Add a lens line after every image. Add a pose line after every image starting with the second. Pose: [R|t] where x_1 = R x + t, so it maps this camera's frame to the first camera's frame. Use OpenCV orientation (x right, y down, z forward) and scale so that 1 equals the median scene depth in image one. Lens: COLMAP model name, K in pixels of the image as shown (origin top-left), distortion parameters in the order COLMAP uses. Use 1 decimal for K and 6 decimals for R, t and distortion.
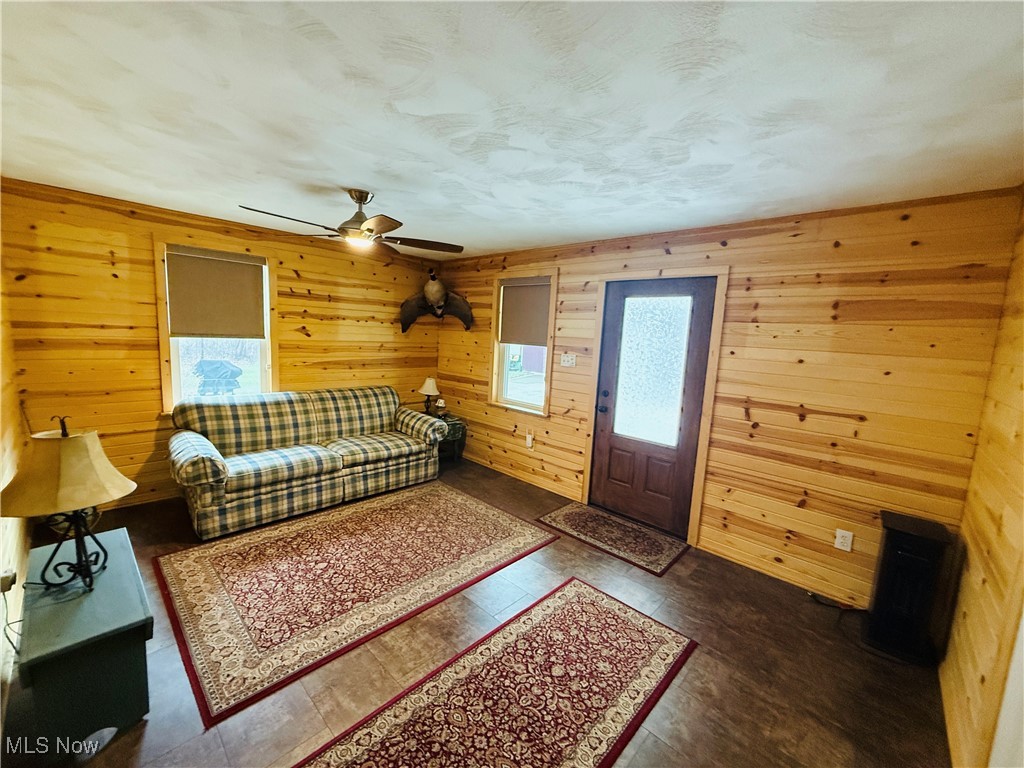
lens RADIAL K [[410.1, 0, 511.2], [0, 410.1, 386.6], [0, 0, 1]] dist [0.000833, 0.000038]
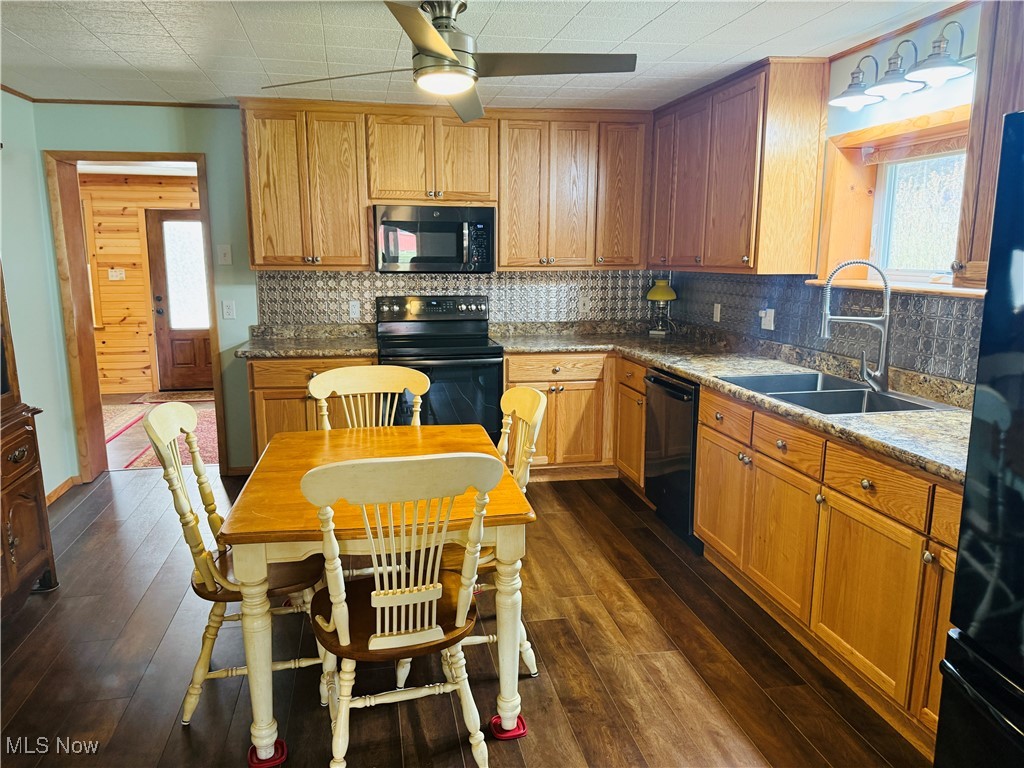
lens RADIAL K [[731.5, 0, 511.0], [0, 731.5, 386.4], [0, 0, 1]] dist [0.002005, -0.000164]
pose [[0.582128, -0.195489, 0.789247, -1.081828], [0.131974, 0.980513, 0.145523, 0.108692], [-0.802315, 0.019447, 0.596583, -1.337298]]
